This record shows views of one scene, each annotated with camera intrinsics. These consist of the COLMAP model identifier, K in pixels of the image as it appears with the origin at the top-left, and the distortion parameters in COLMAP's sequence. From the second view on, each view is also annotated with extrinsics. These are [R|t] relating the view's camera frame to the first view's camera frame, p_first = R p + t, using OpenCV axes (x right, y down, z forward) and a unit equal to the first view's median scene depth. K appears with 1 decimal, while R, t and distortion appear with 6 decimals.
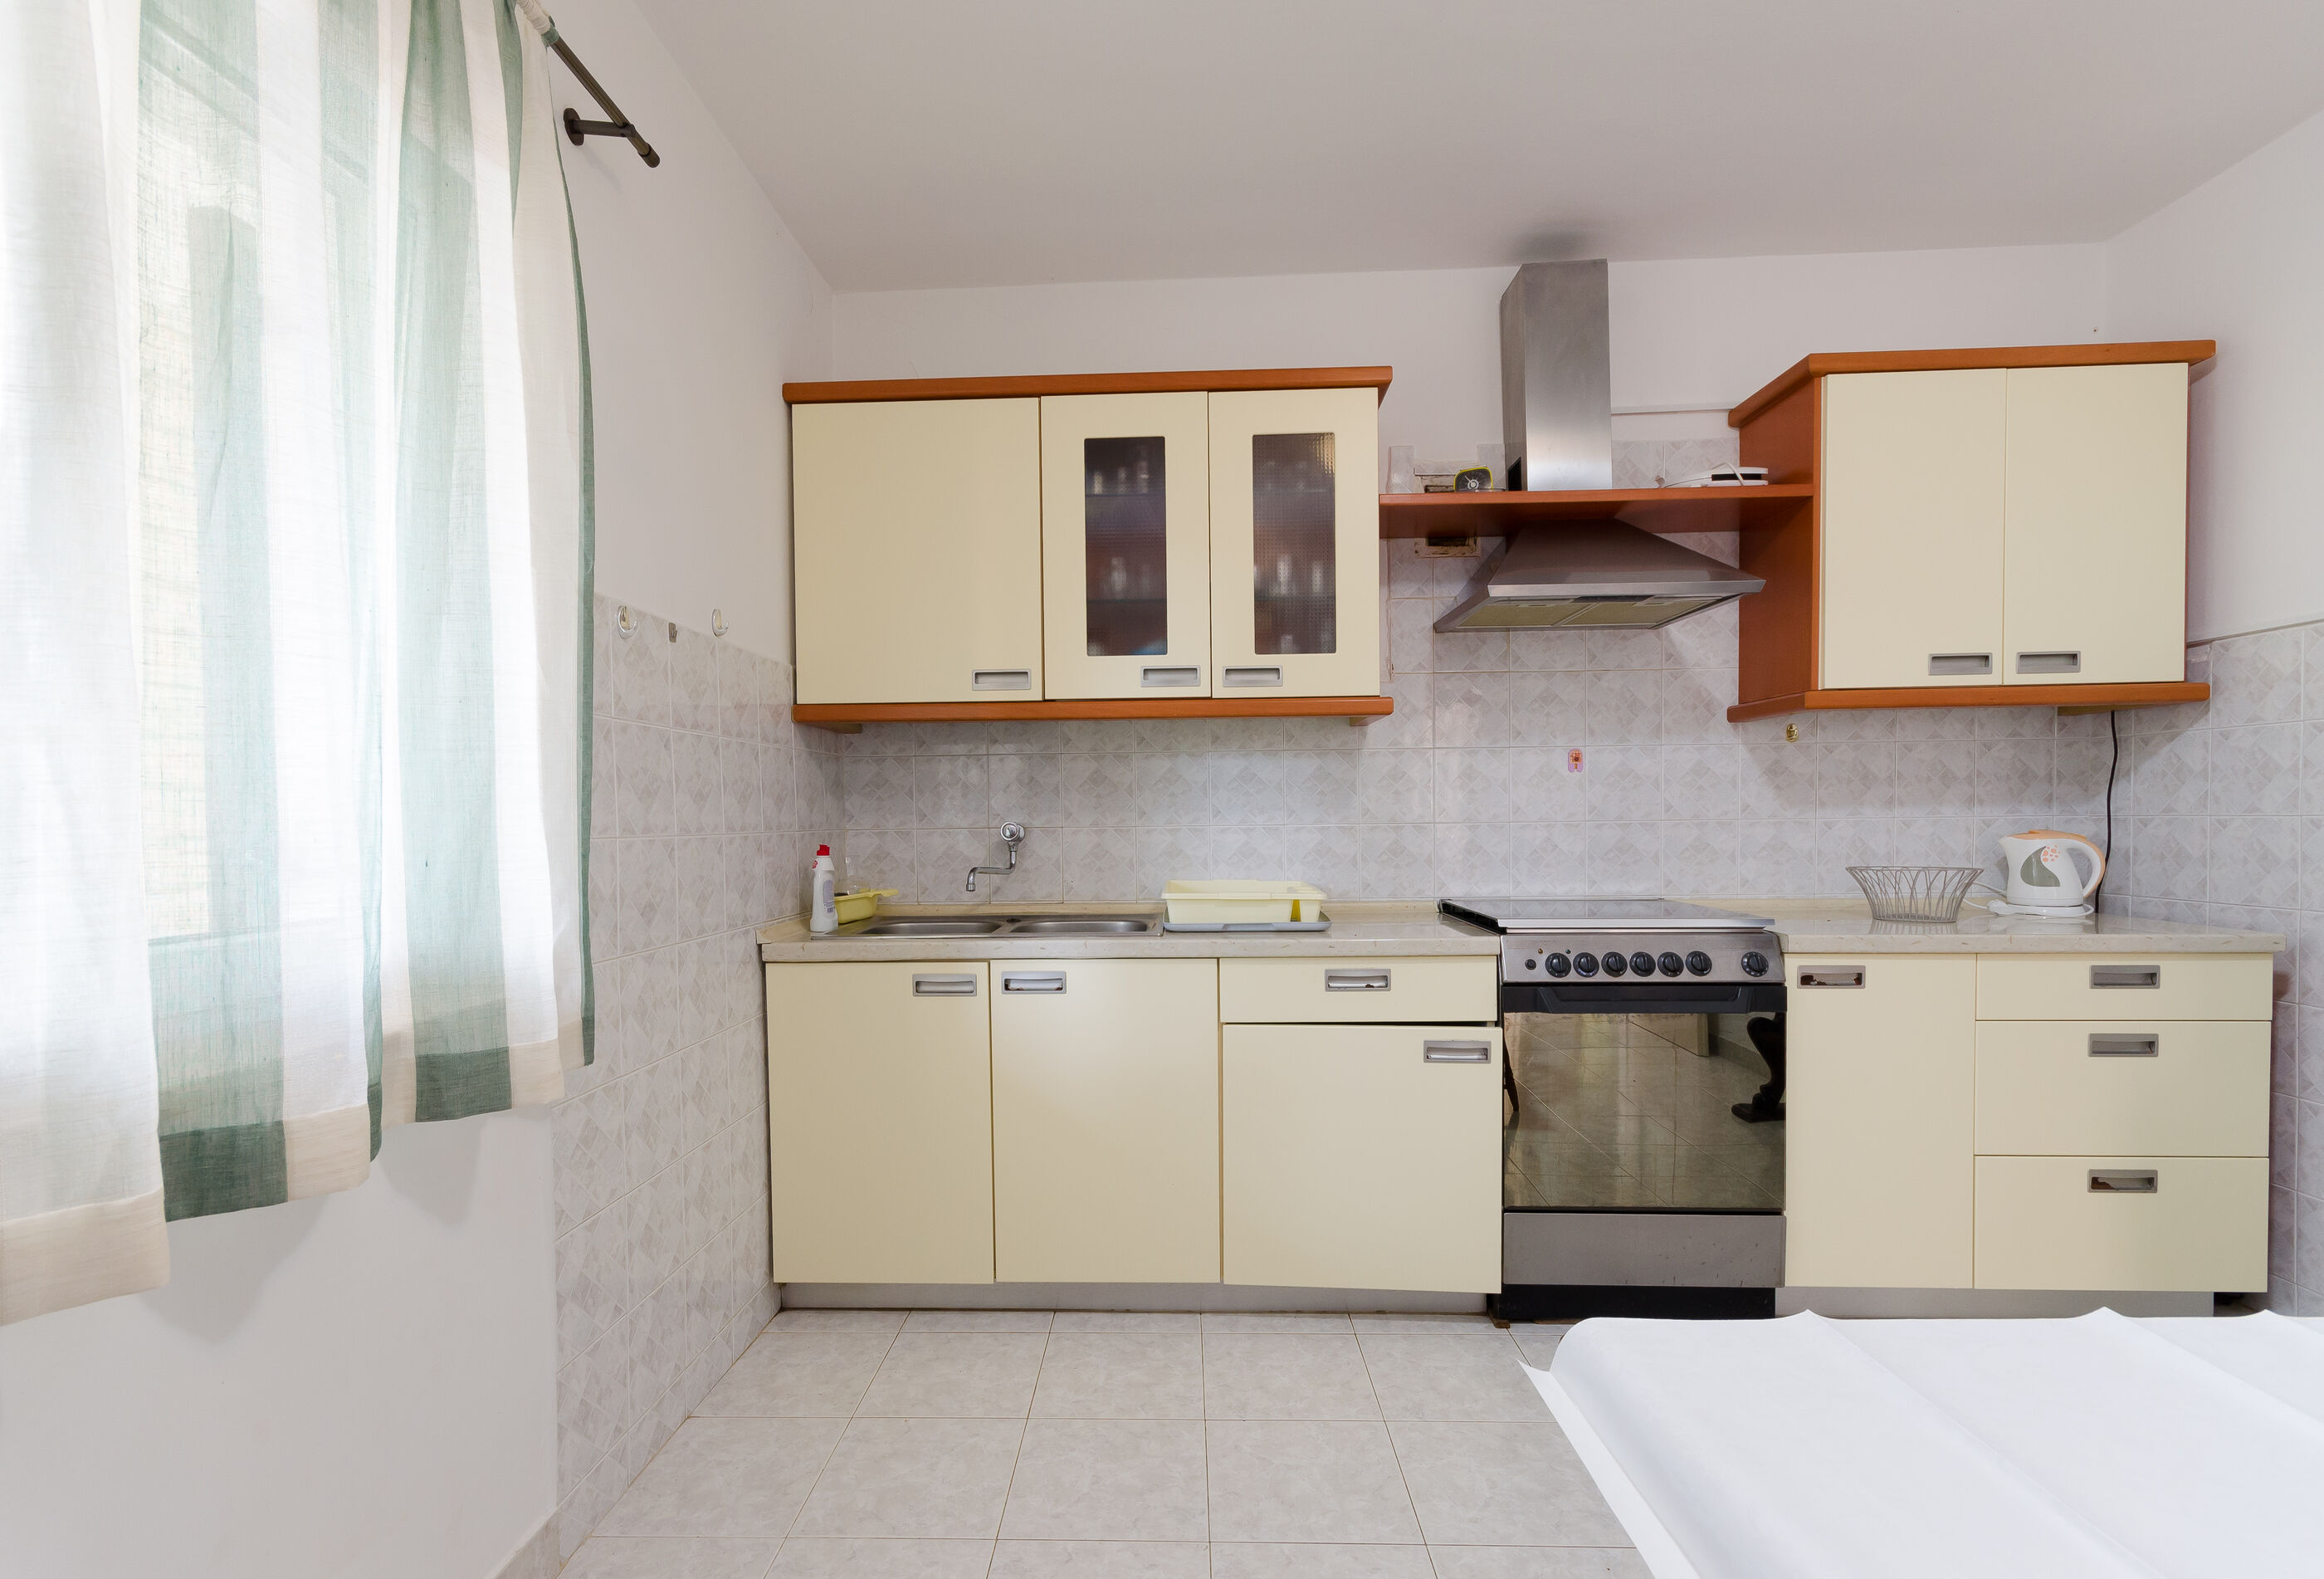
lens RADIAL K [[1063.3, 0, 1139.7], [0, 1063.3, 840.7], [0, 0, 1]] dist [0.003420, 0.000629]
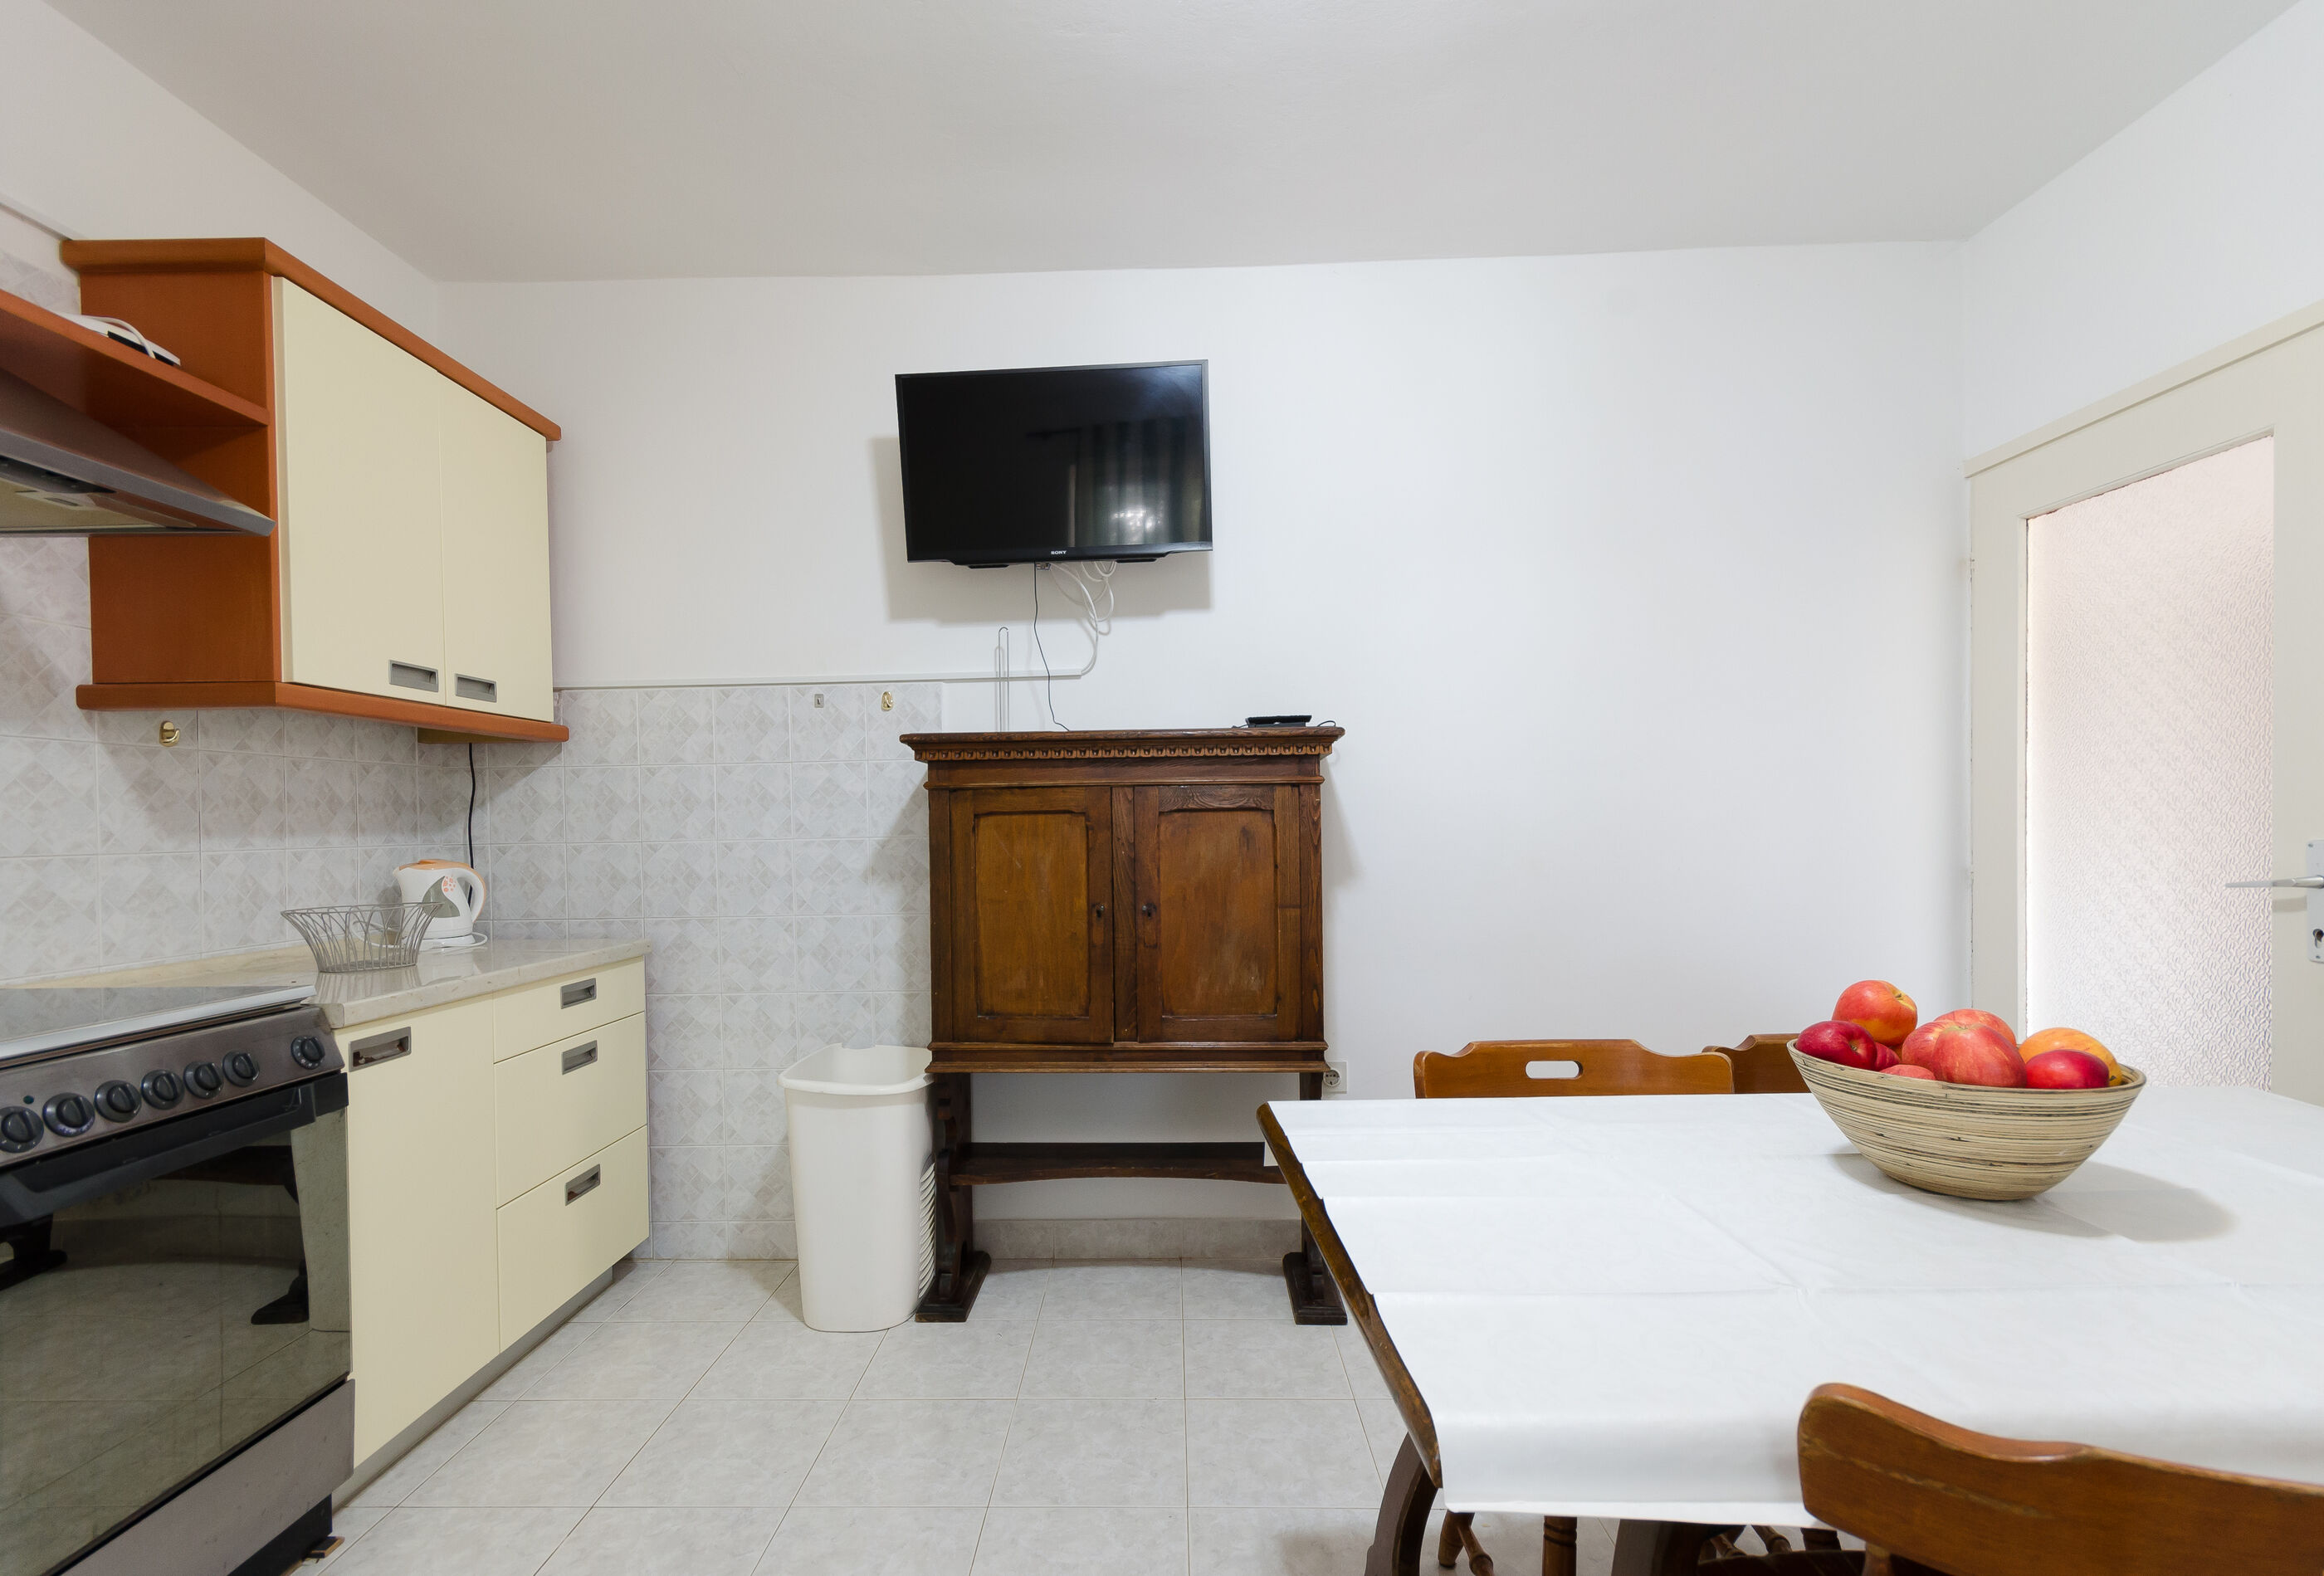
lens RADIAL K [[1063.1, 0, 1139.7], [0, 1063.1, 839.2], [0, 0, 1]] dist [0.003420, 0.000629]
pose [[-0.012366, -0.003426, 0.999918, -0.132615], [0.037604, 0.999285, 0.003889, -0.008497], [-0.999216, 0.037649, -0.012228, 0.386374]]
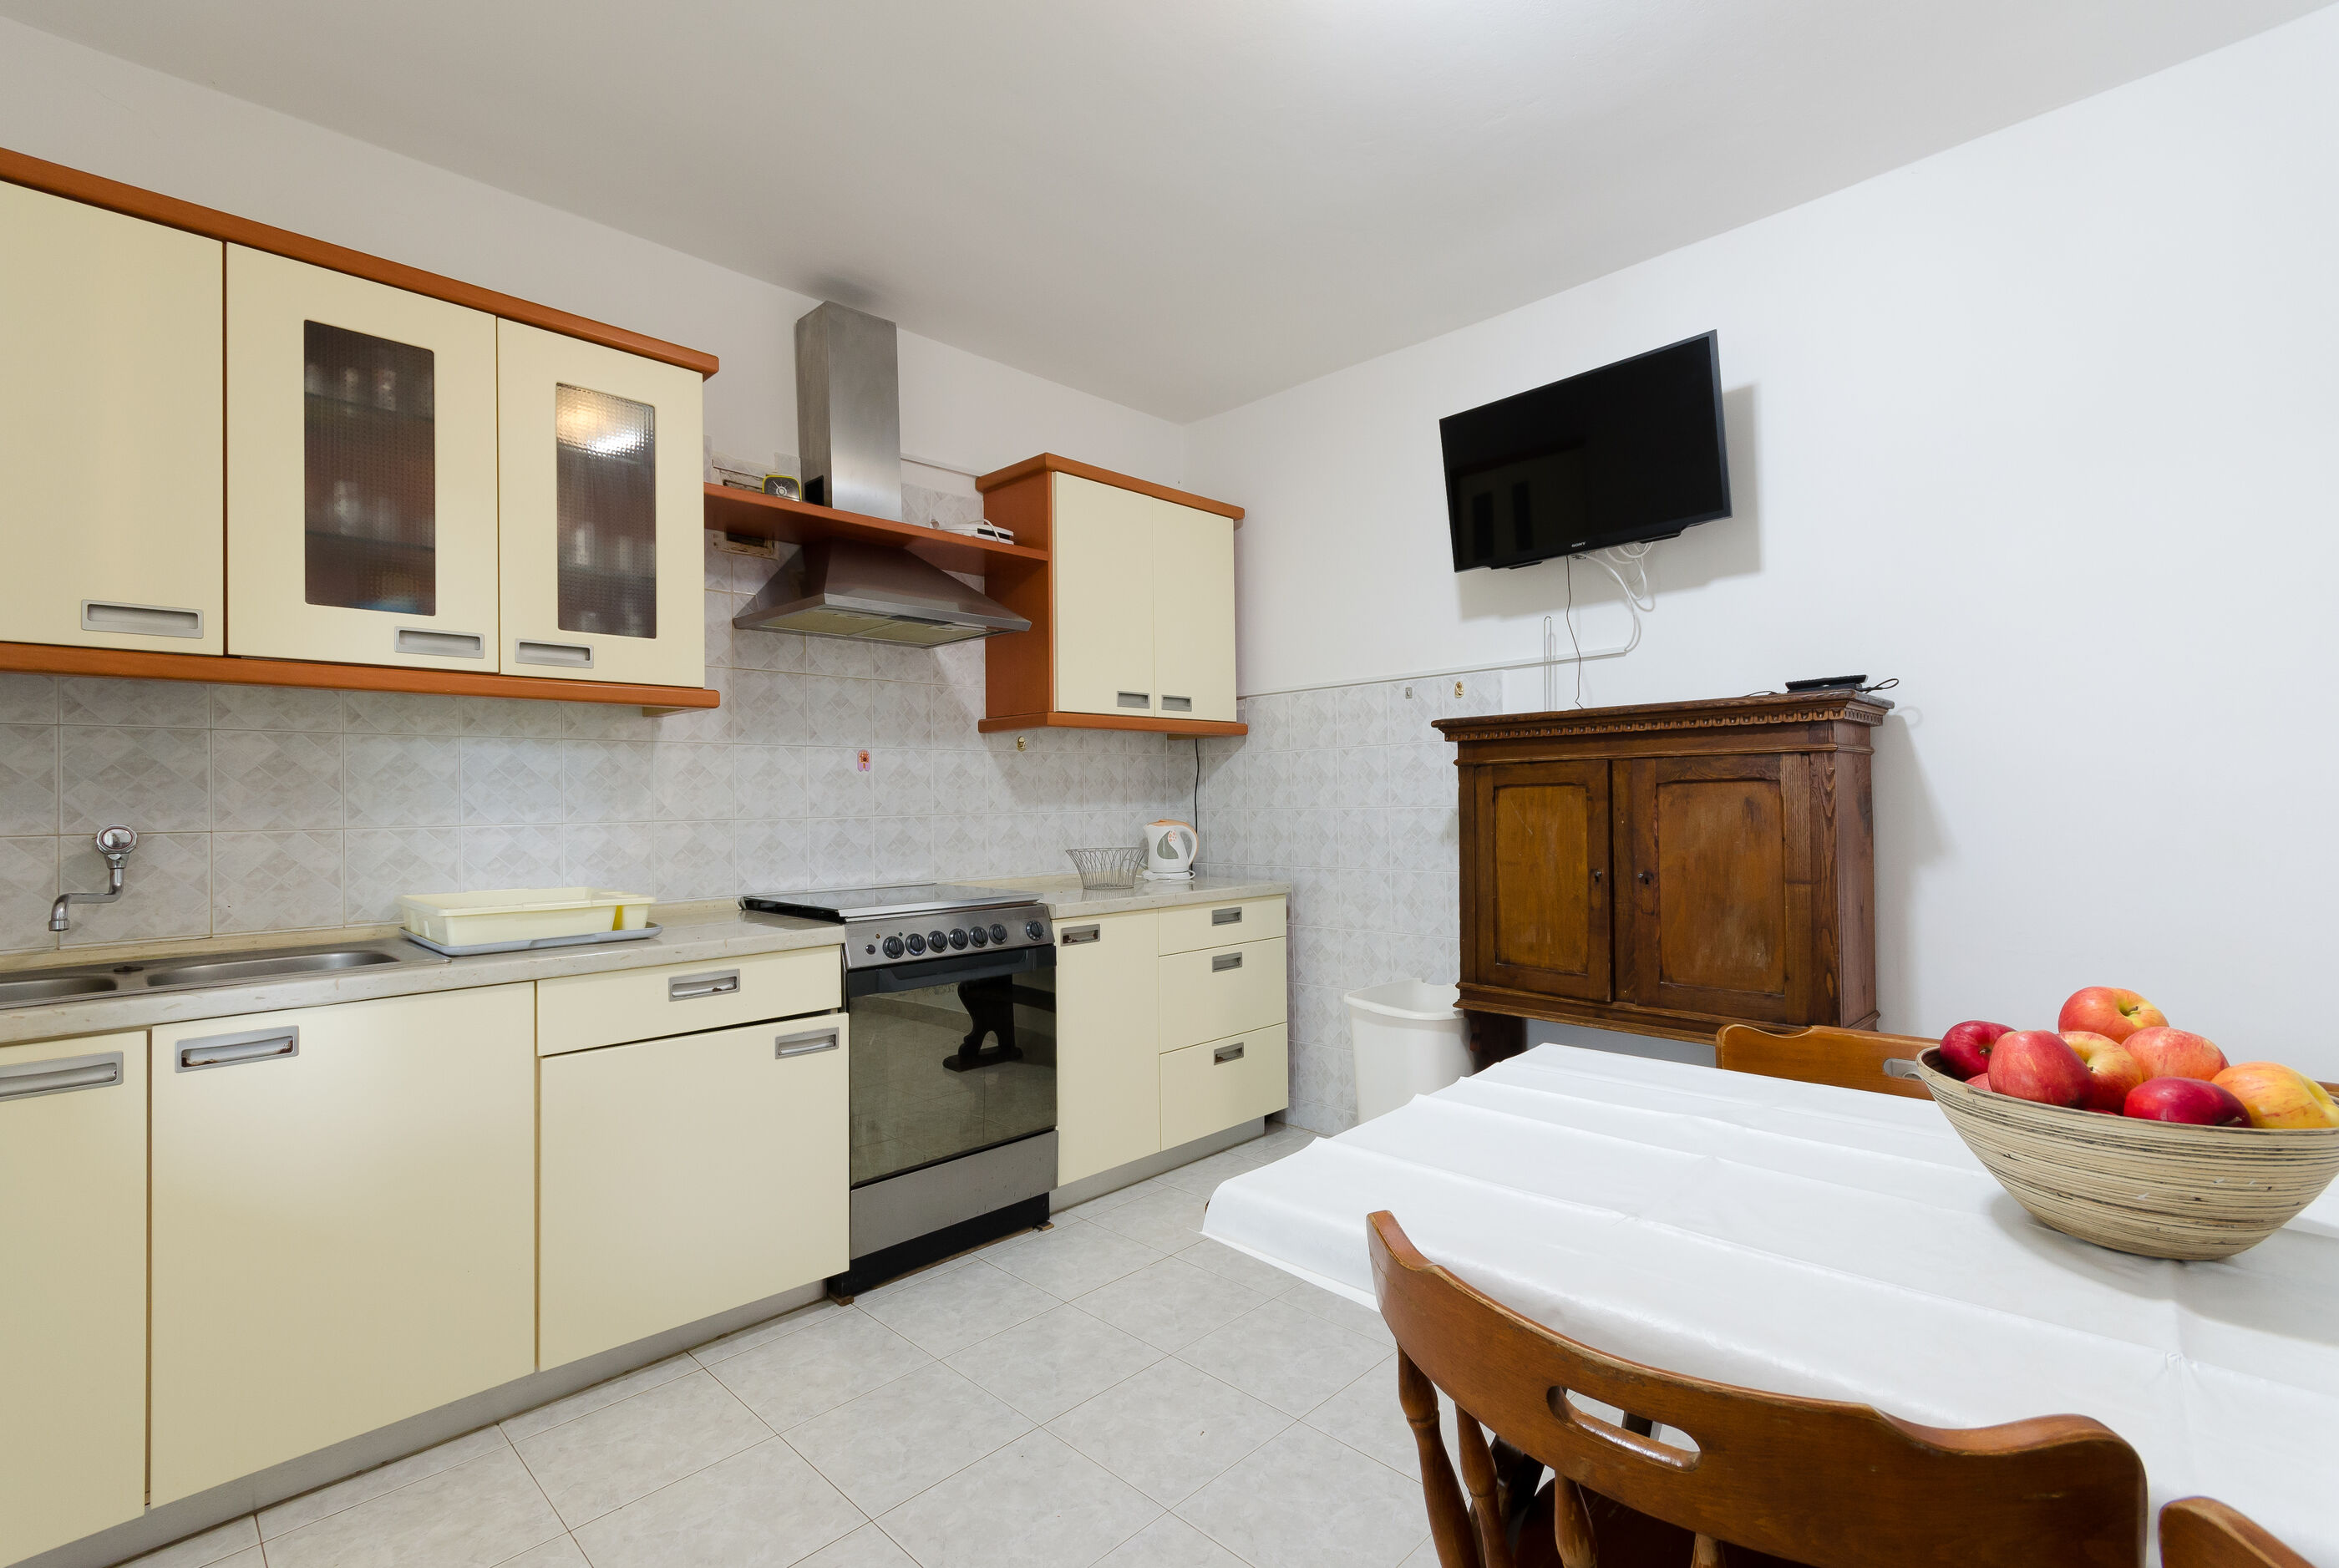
lens RADIAL K [[1048.3, 0, 1196.2], [0, 1048.3, 781.1], [0, 0, 1]] dist [0.002226, 0.000468]
pose [[0.663257, 0.016048, 0.748220, -0.186003], [0.025001, 0.998737, -0.043583, 0.000945], [-0.747974, 0.047613, 0.662018, 0.039871]]
